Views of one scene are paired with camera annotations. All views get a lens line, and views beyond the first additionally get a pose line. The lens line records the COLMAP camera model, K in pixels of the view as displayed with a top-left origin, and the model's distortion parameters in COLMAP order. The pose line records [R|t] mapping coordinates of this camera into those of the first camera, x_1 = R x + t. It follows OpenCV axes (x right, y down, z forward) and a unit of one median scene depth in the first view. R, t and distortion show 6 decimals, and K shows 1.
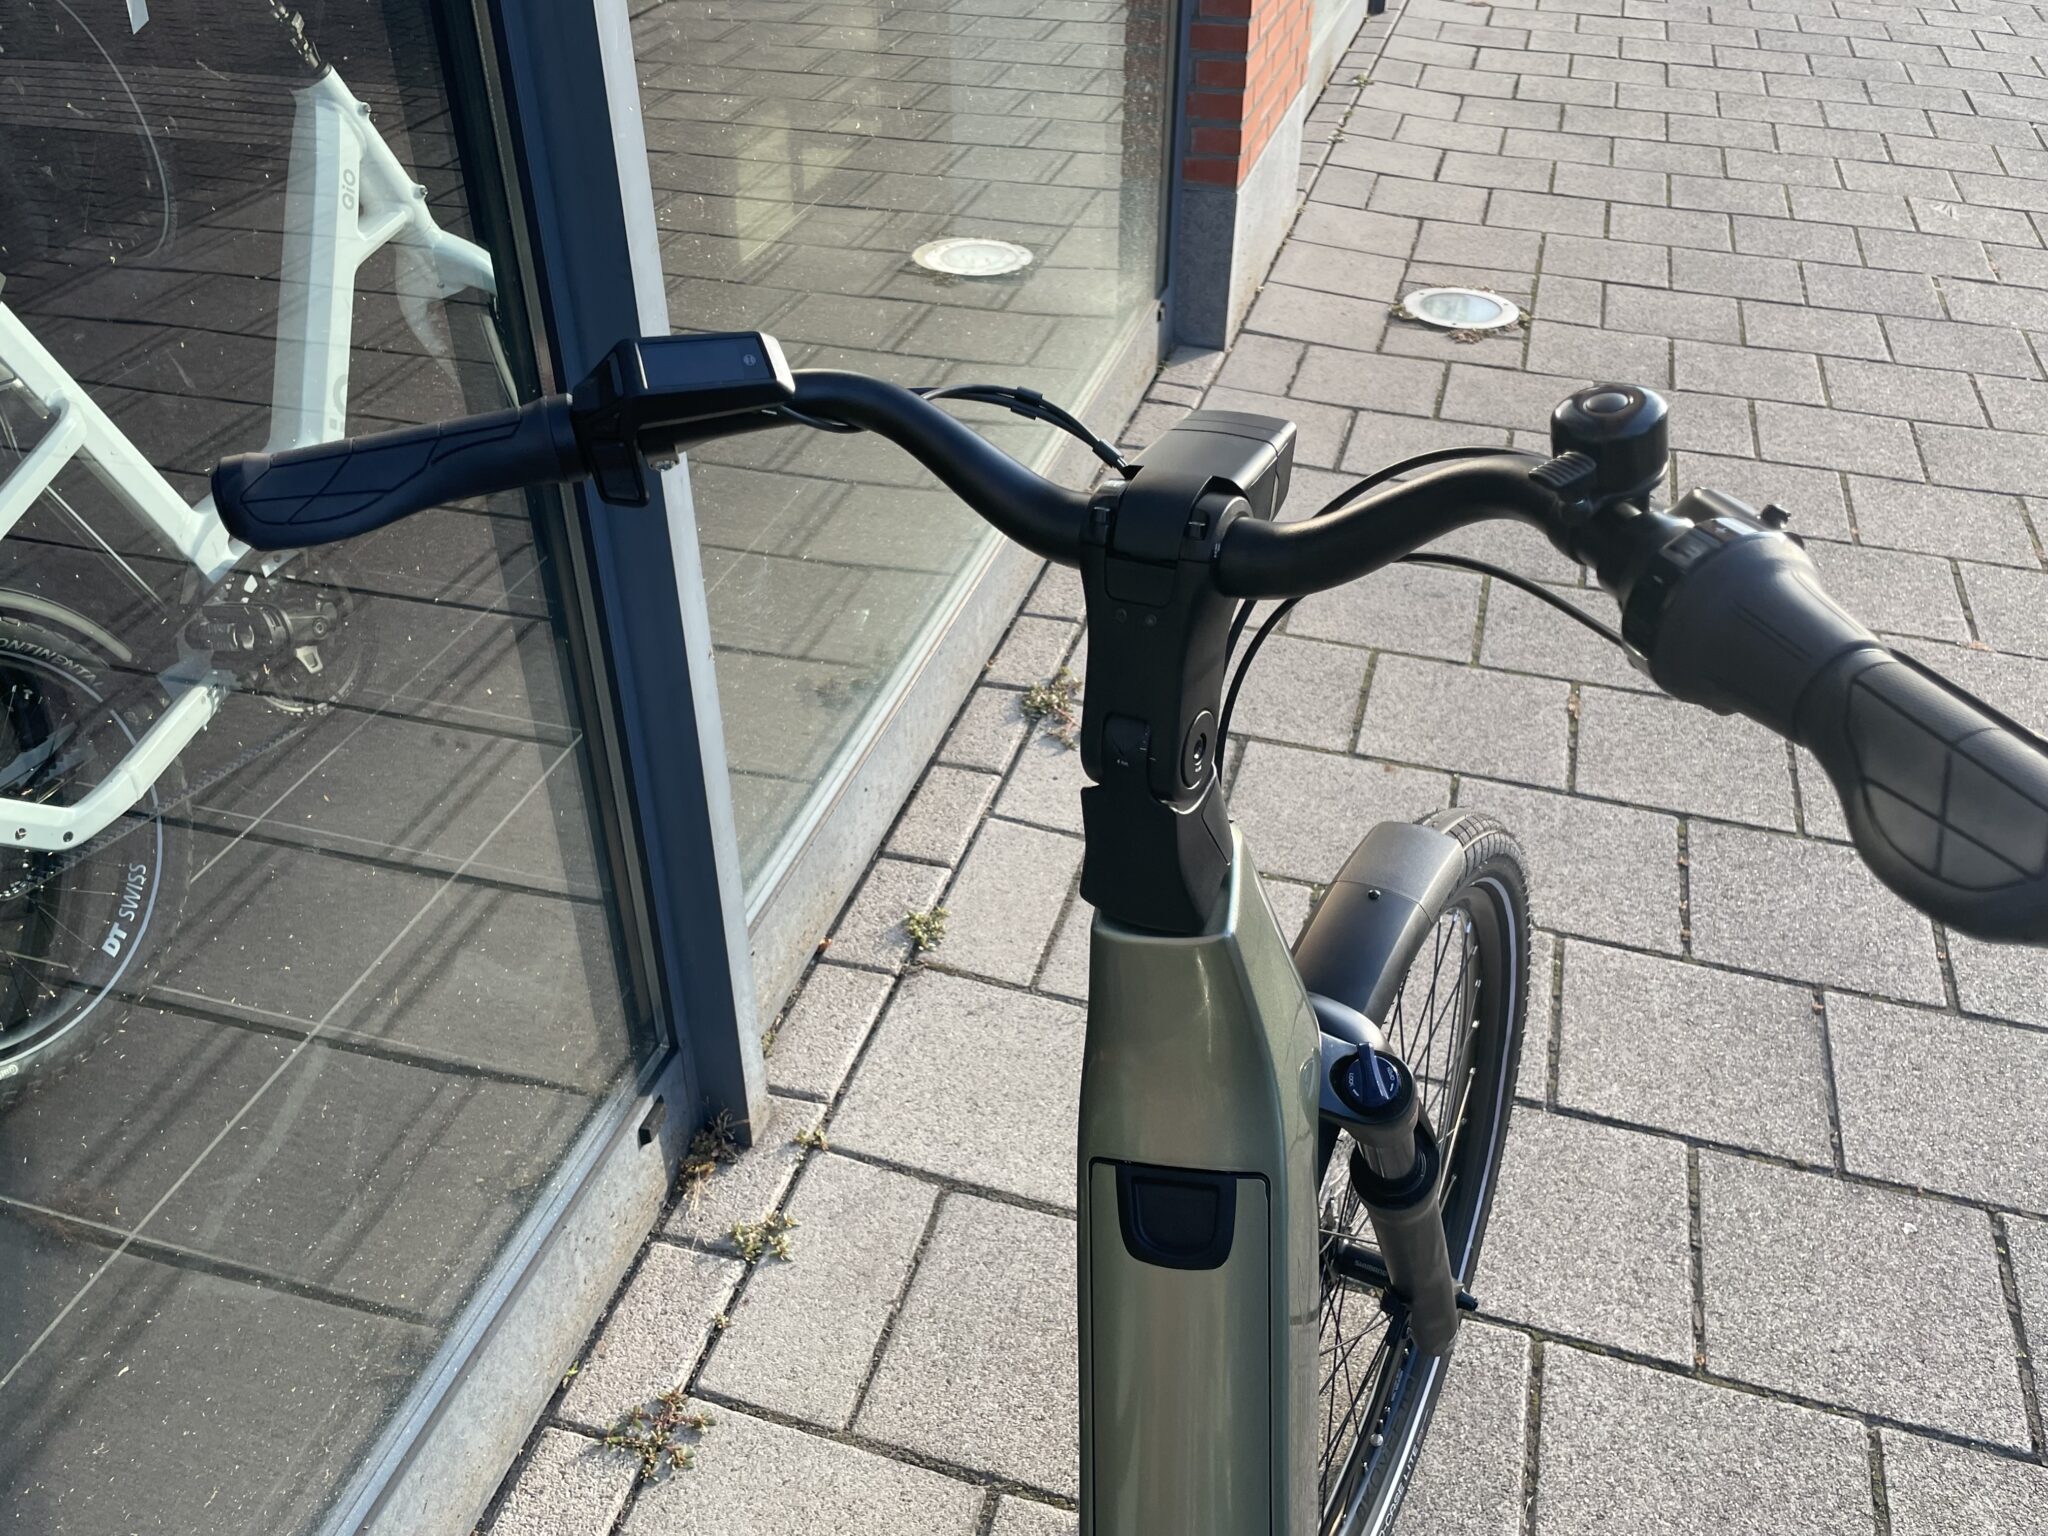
lens RADIAL K [[1663.5, 0, 1024.0], [0, 1663.5, 768.0], [0, 0, 1]] dist [0.013216, 0.001438]
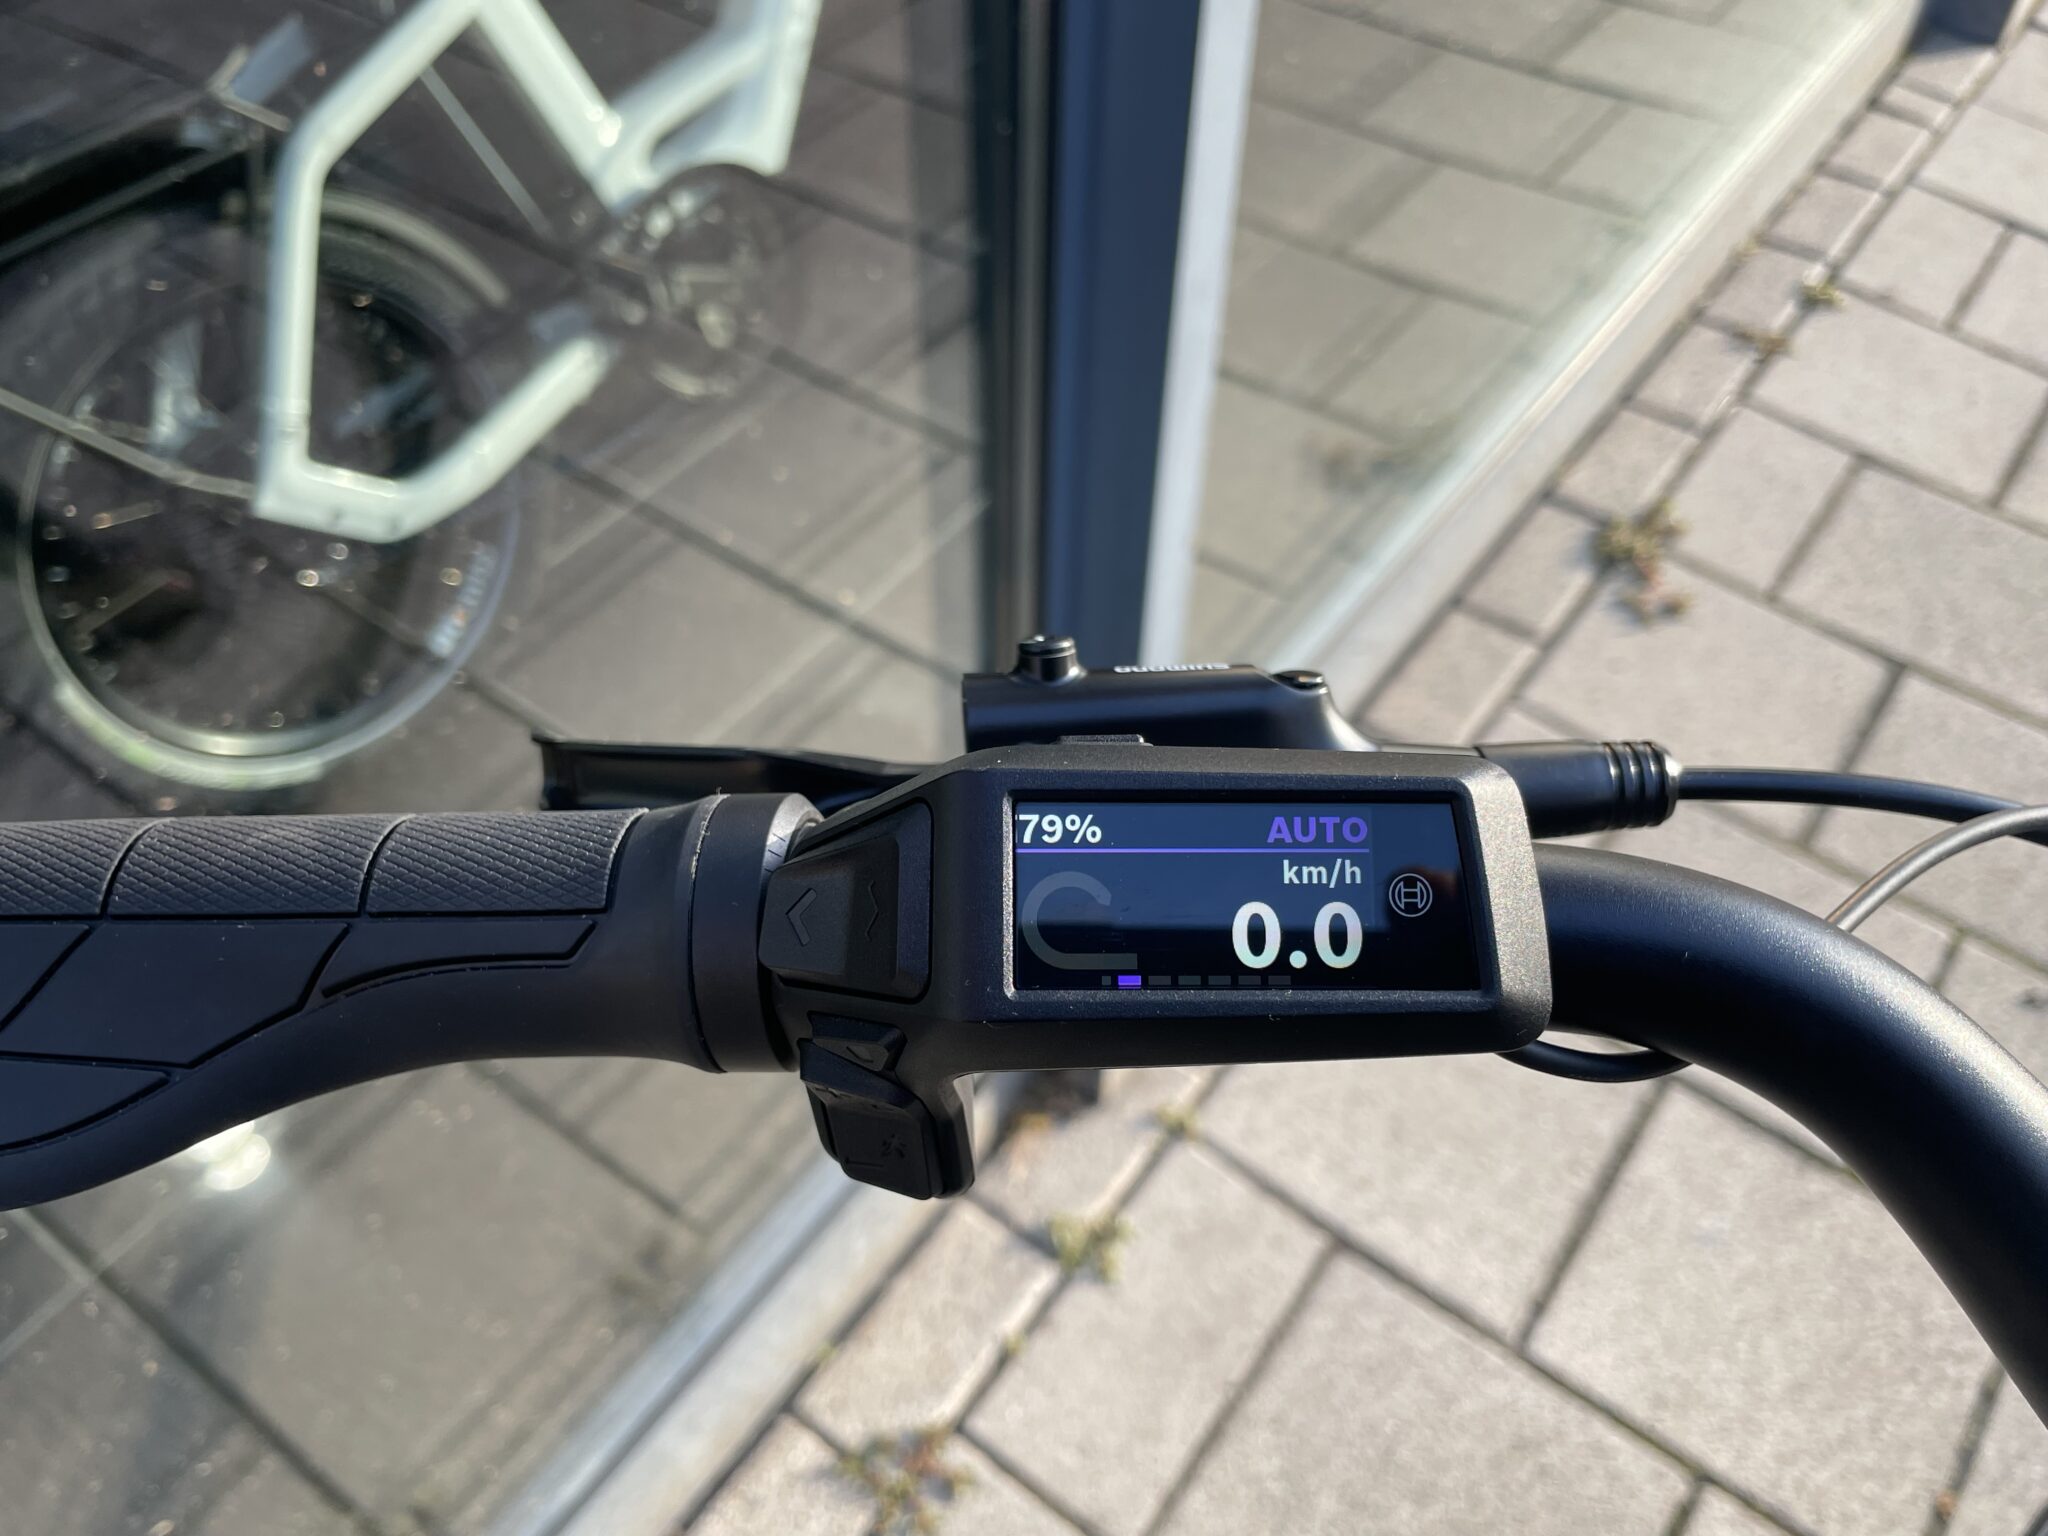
lens RADIAL K [[1682.6, 0, 1024.0], [0, 1682.6, 768.0], [0, 0, 1]] dist [0.107923, -0.159938]
pose [[0.940374, 0.261424, -0.217611, -0.067598], [-0.203530, 0.945060, 0.255808, -0.122064], [0.272529, -0.196265, 0.941917, 0.271466]]
